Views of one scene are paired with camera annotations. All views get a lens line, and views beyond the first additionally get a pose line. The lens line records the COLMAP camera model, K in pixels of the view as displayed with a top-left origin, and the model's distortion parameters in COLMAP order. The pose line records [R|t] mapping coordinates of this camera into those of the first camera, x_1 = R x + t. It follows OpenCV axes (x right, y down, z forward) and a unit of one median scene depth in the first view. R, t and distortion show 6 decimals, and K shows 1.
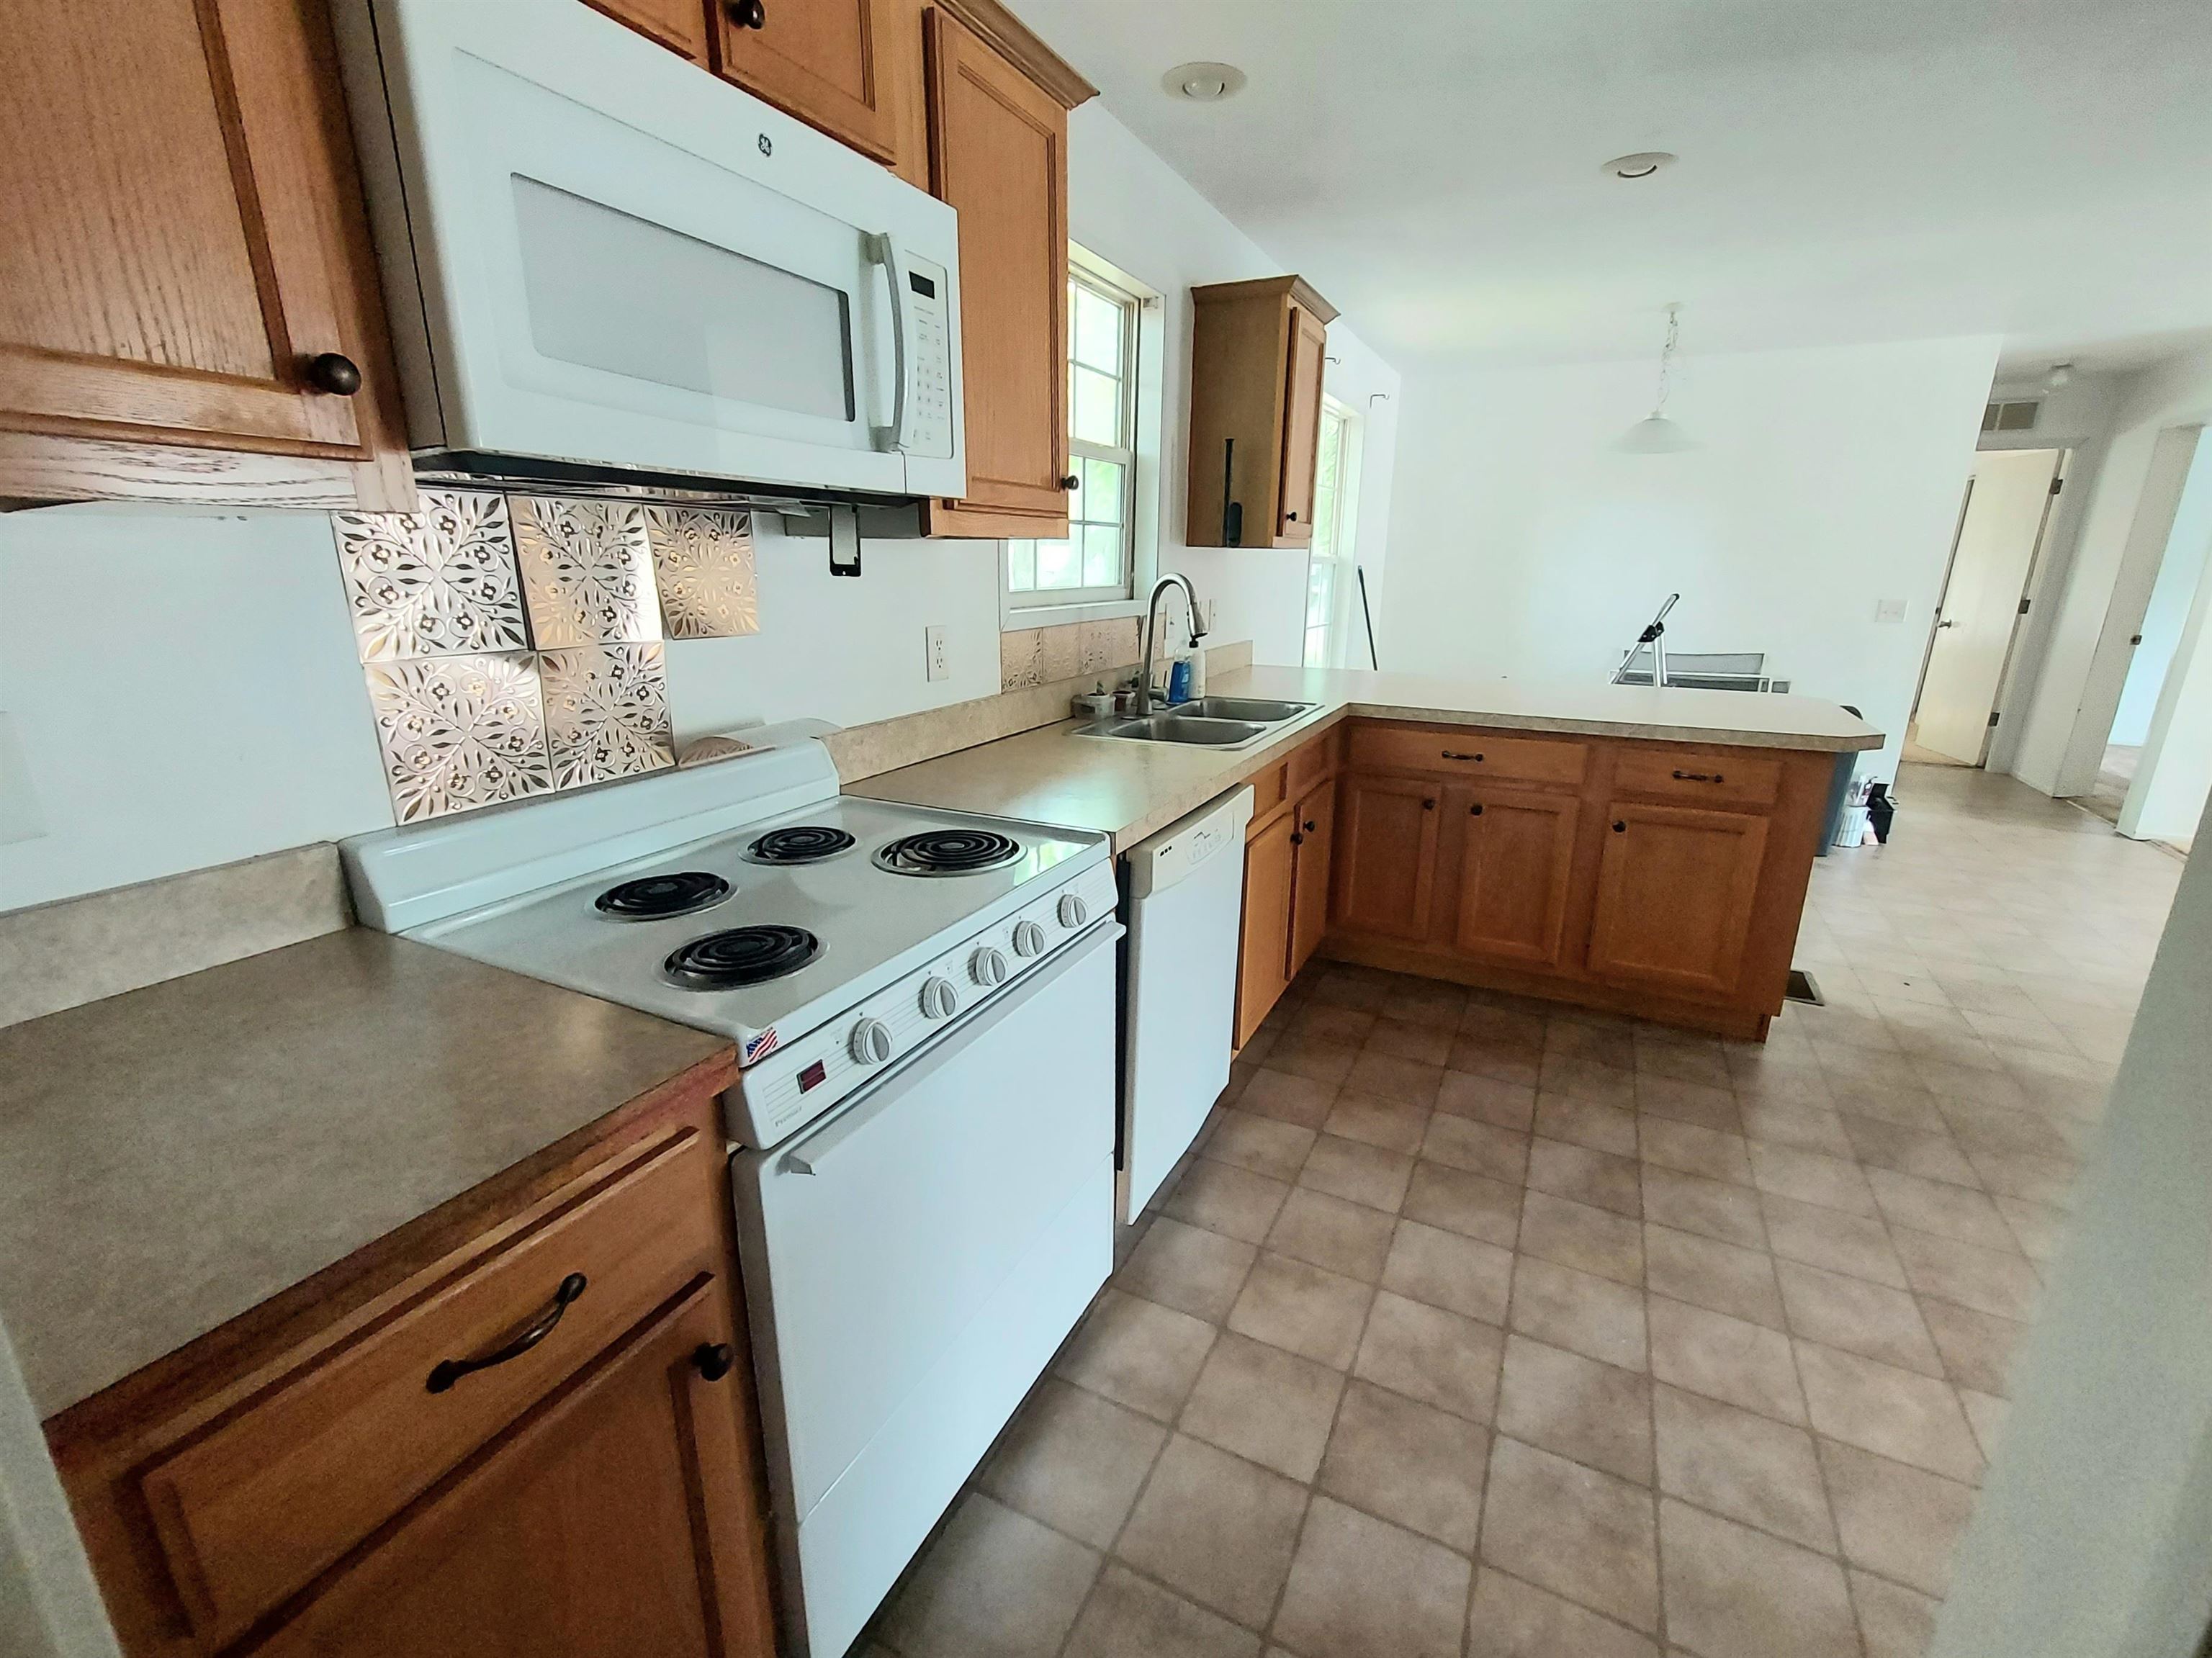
lens RADIAL K [[951.1, 0, 1103.1], [0, 951.1, 831.9], [0, 0, 1]] dist [0.007420, 0.000414]
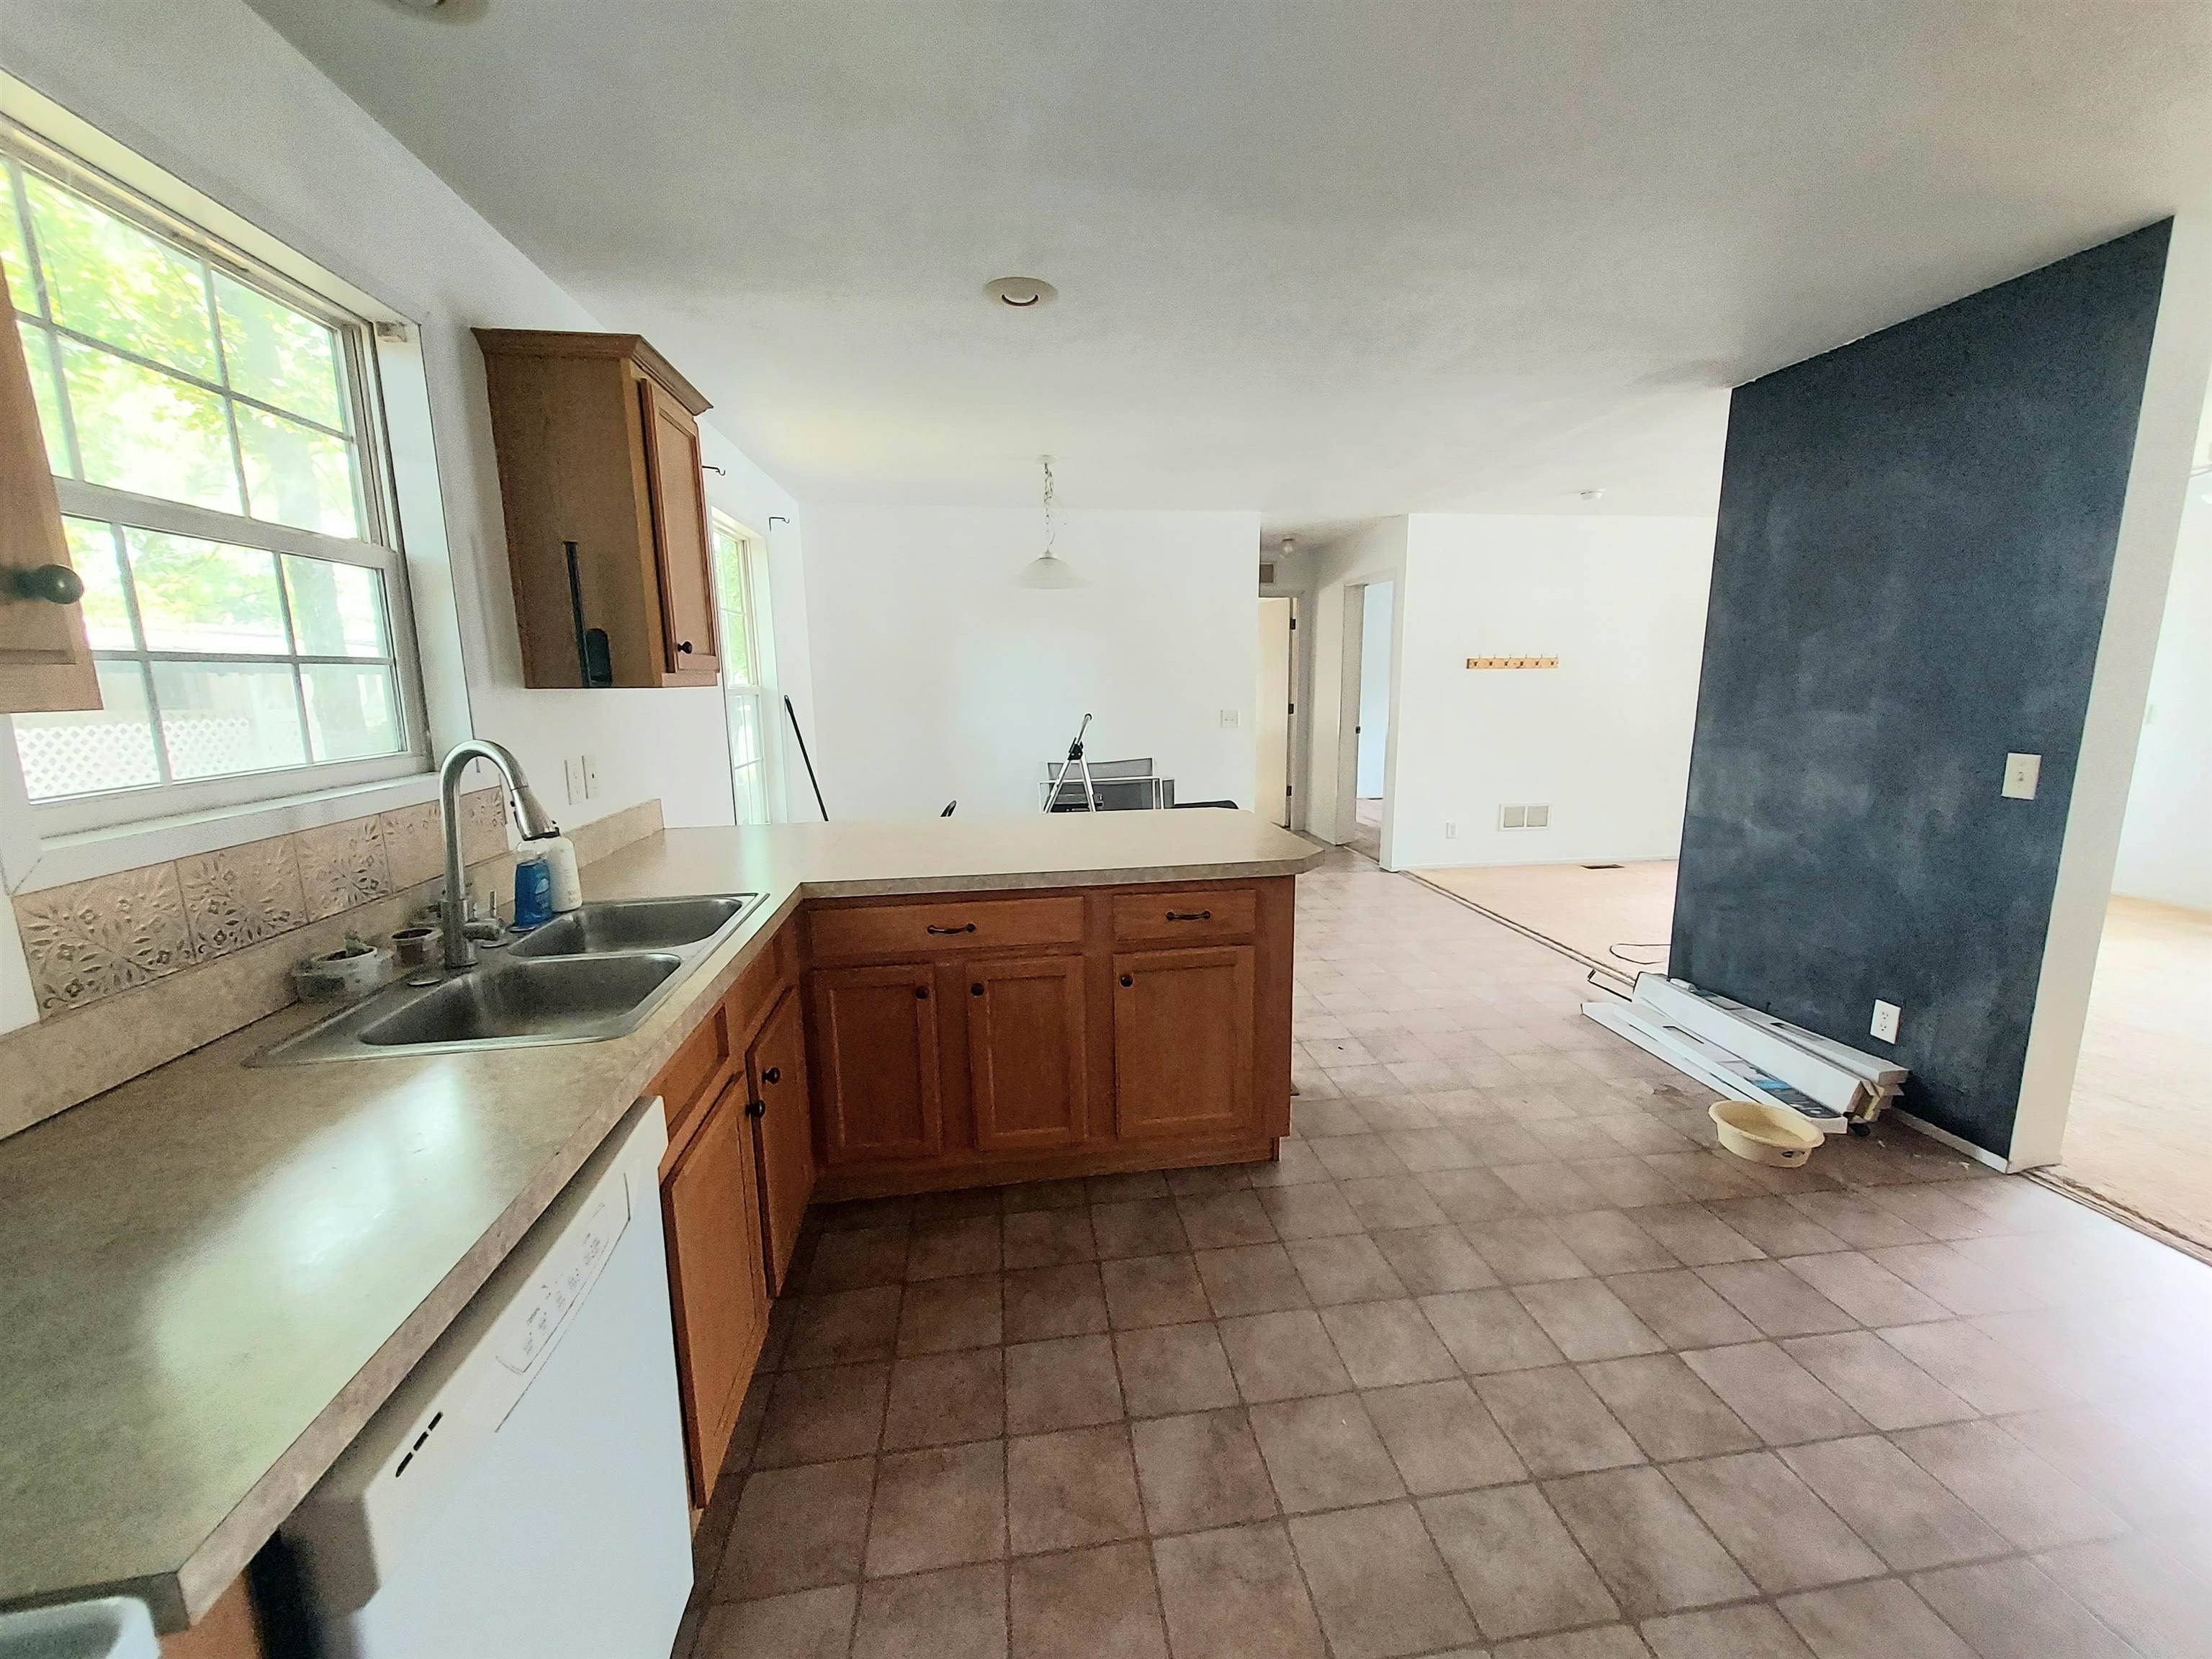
lens RADIAL K [[871.0, 0, 1110.6], [0, 871.0, 826.9], [0, 0, 1]] dist [0.010393, -0.000275]
pose [[0.821296, -0.117598, 0.558251, 0.081457], [0.177183, 0.982714, -0.053659, -0.106092], [-0.542291, 0.142982, 0.827935, 0.295352]]
